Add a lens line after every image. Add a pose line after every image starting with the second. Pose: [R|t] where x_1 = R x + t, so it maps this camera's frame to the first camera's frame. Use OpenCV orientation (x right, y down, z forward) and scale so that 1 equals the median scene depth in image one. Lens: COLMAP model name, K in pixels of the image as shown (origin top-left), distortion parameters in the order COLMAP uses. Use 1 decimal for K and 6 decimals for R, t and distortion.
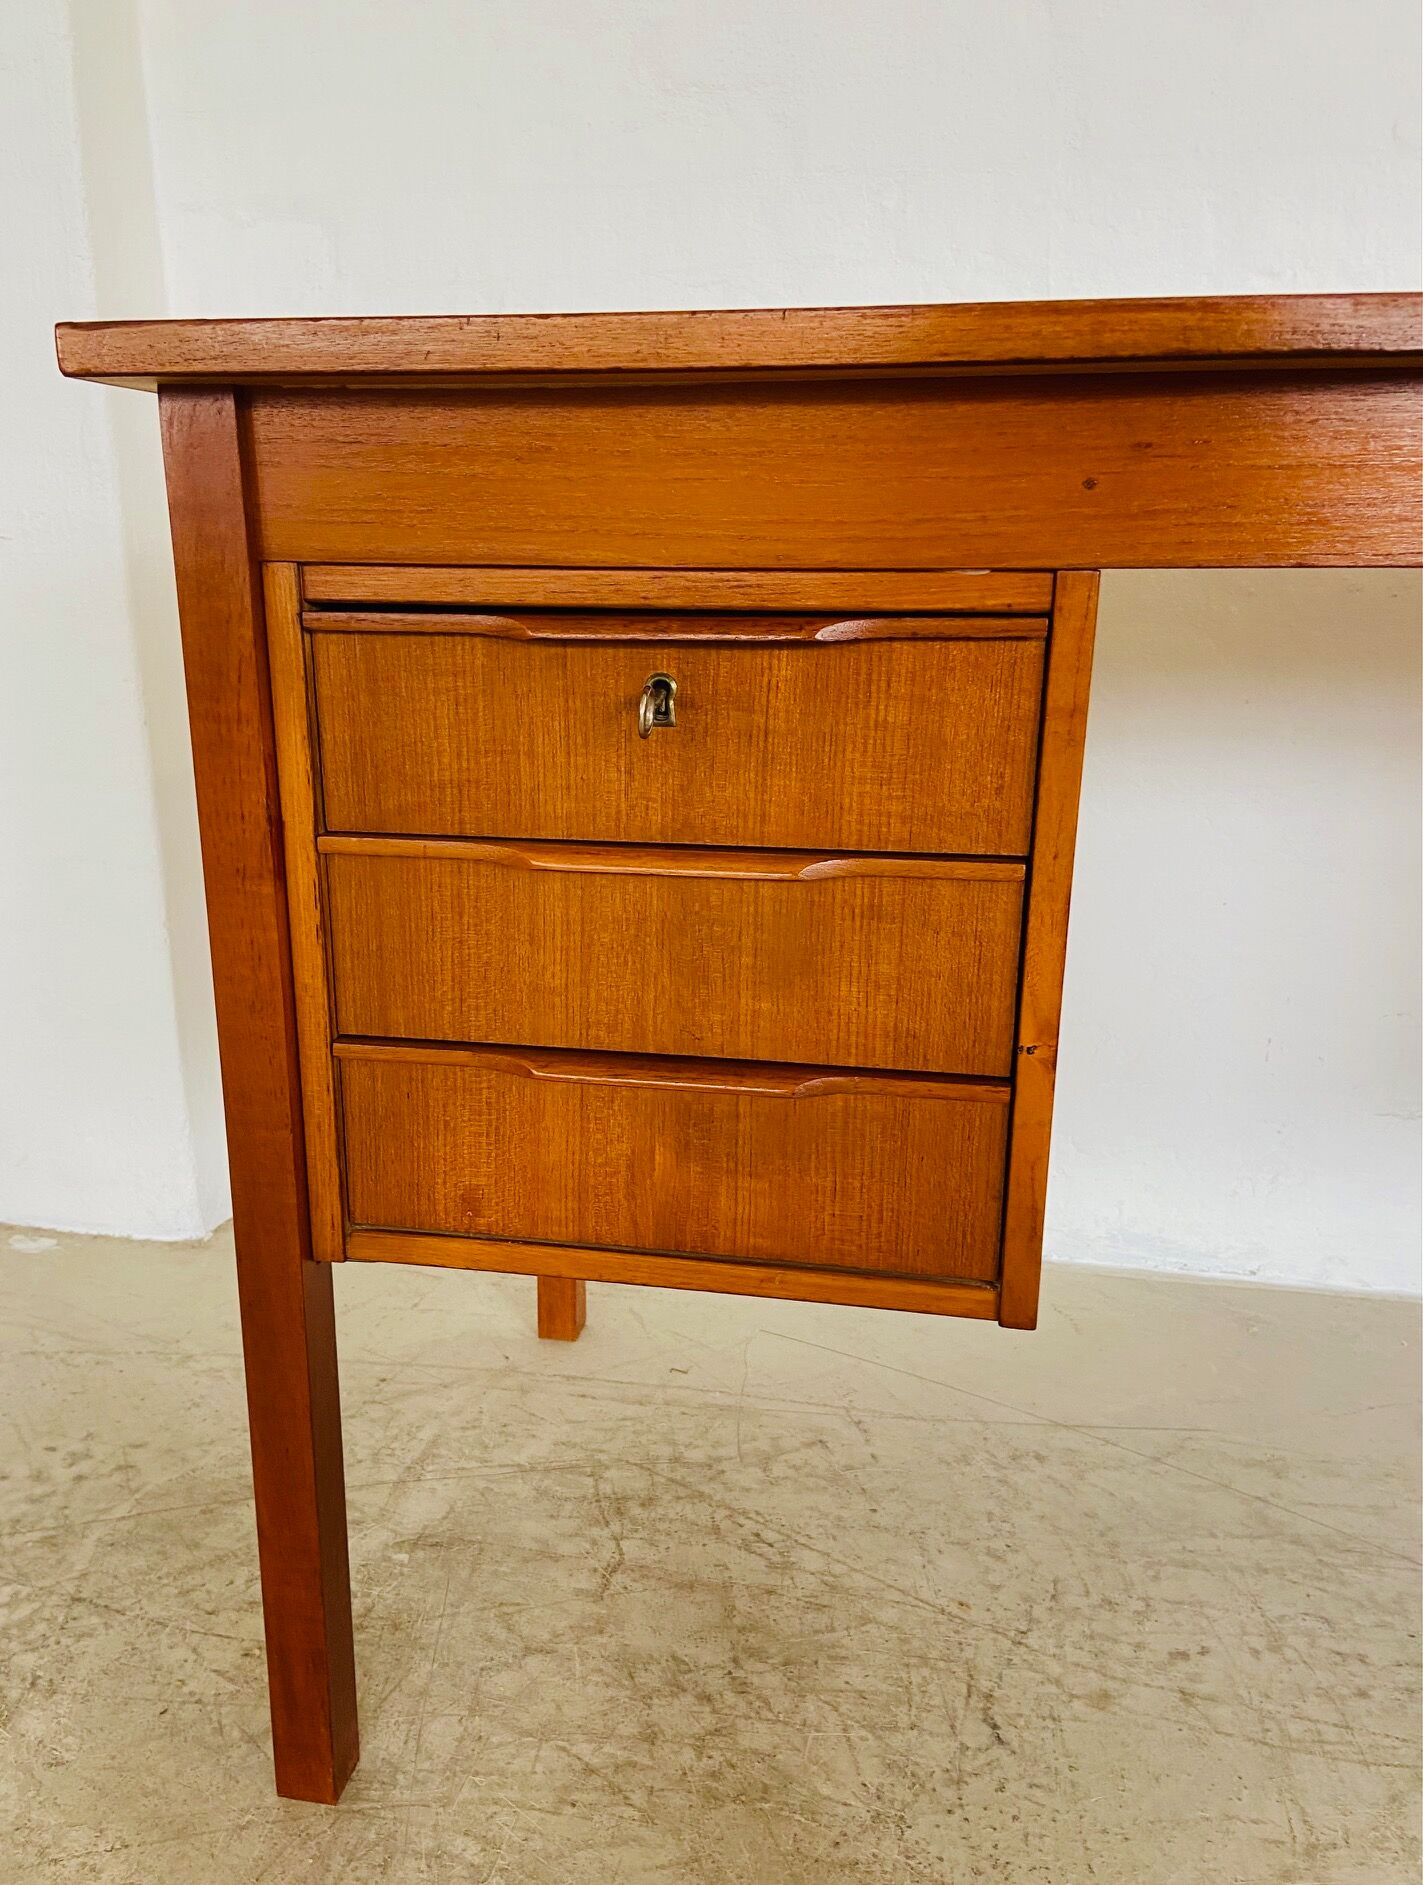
lens RADIAL K [[1516.1, 0, 678.2], [0, 1516.1, 1011.0], [0, 0, 1]] dist [0.099634, -0.086675]
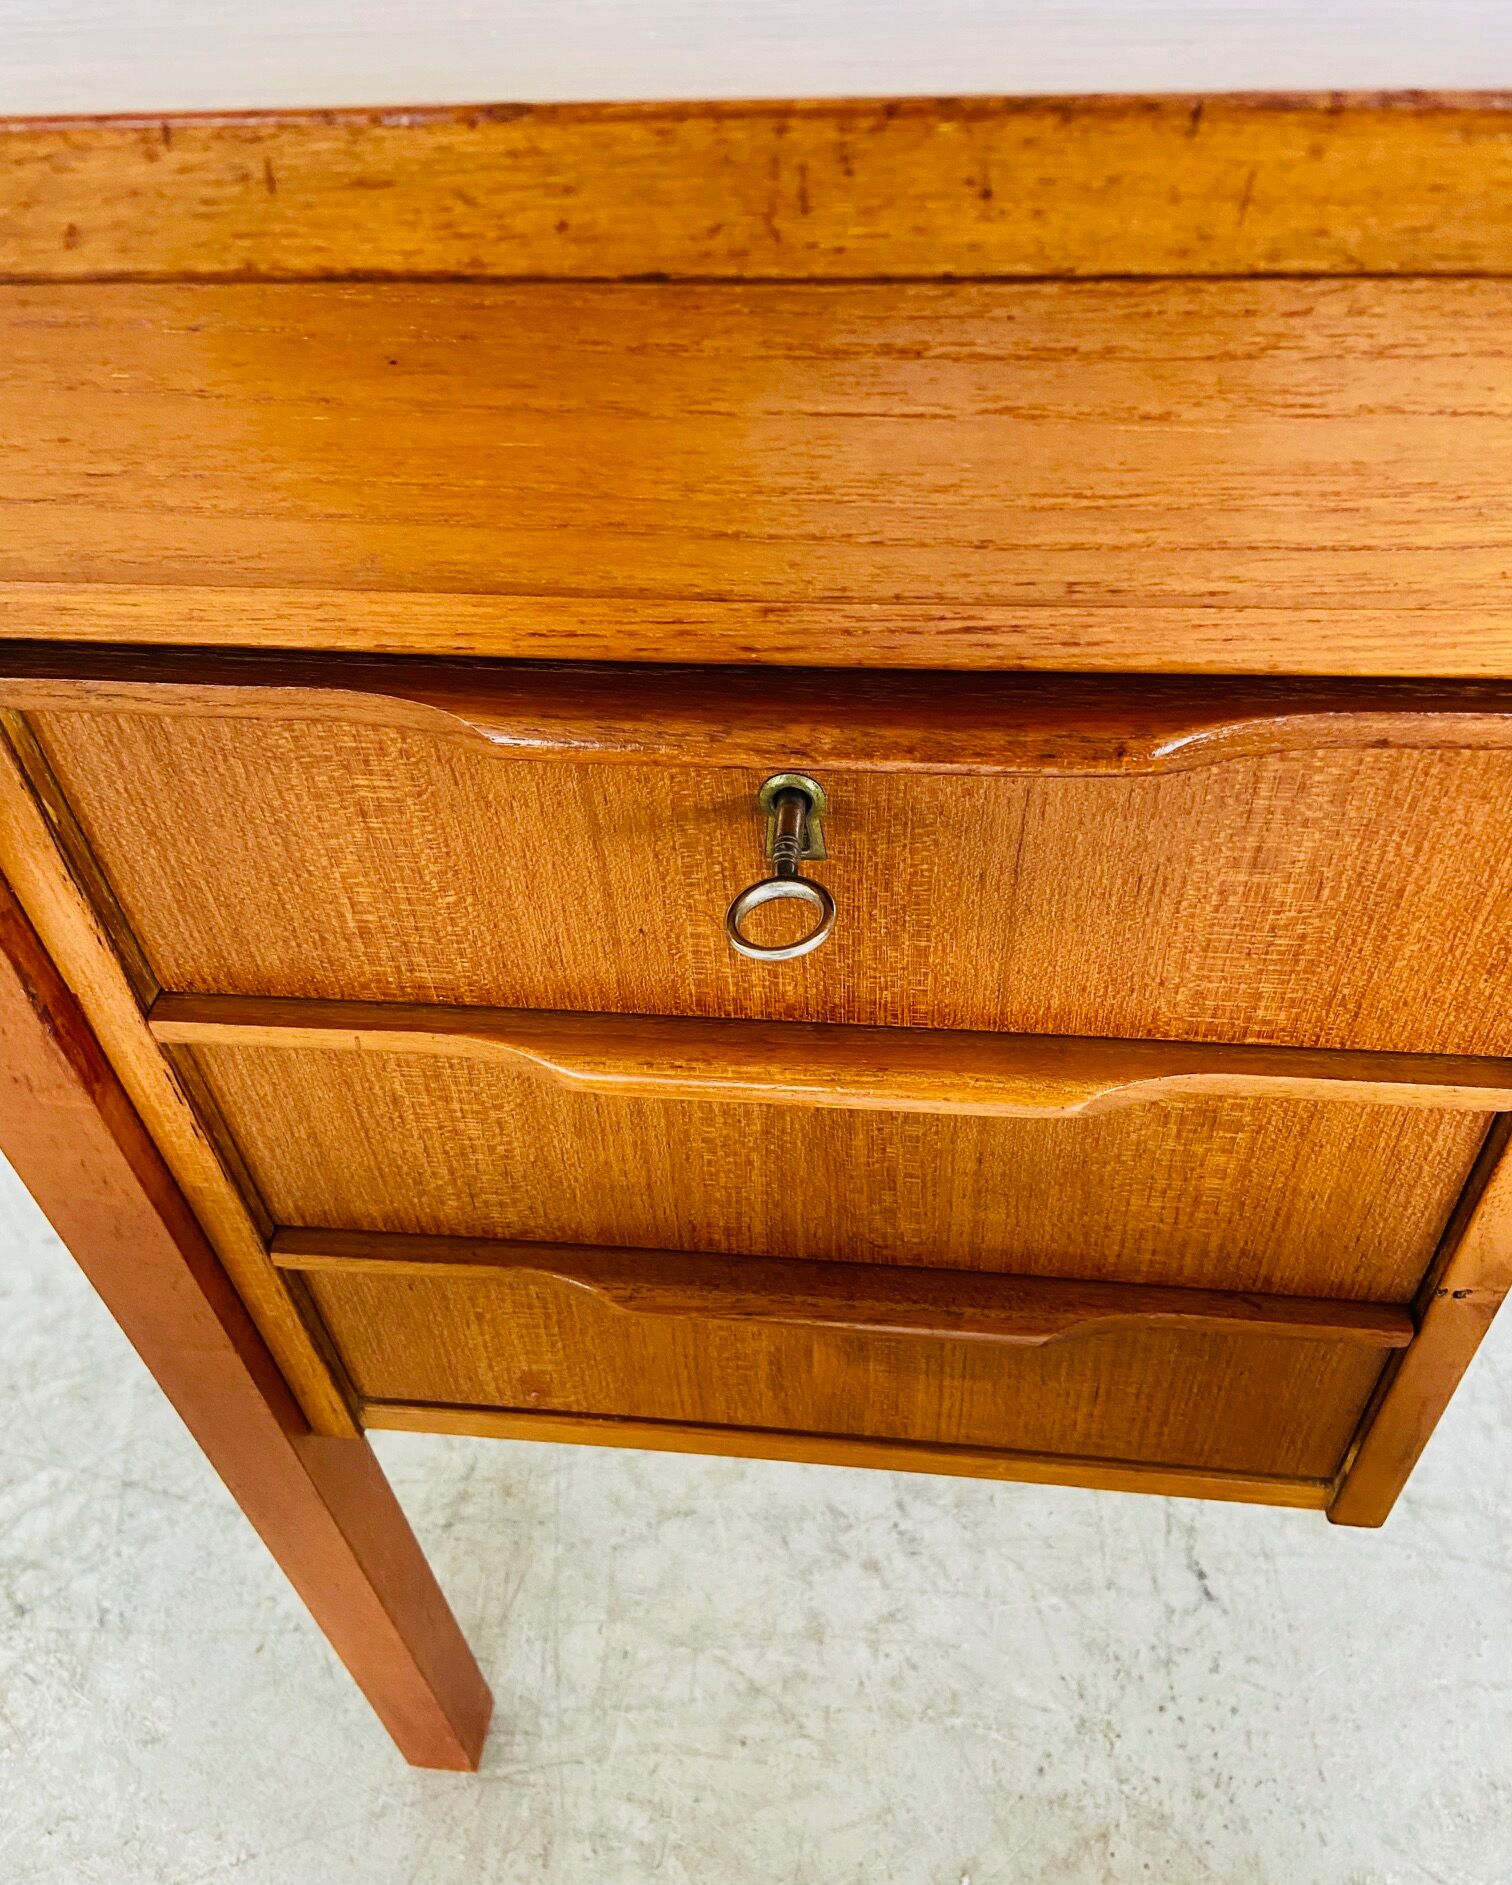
lens RADIAL K [[1532.2, 0, 775.6], [0, 1532.2, 998.9], [0, 0, 1]] dist [0.084743, -0.075676]
pose [[0.995509, -0.093445, 0.015188, -0.022442], [0.073742, 0.865994, 0.494587, -0.300553], [-0.059370, -0.491246, 0.868995, 0.426435]]
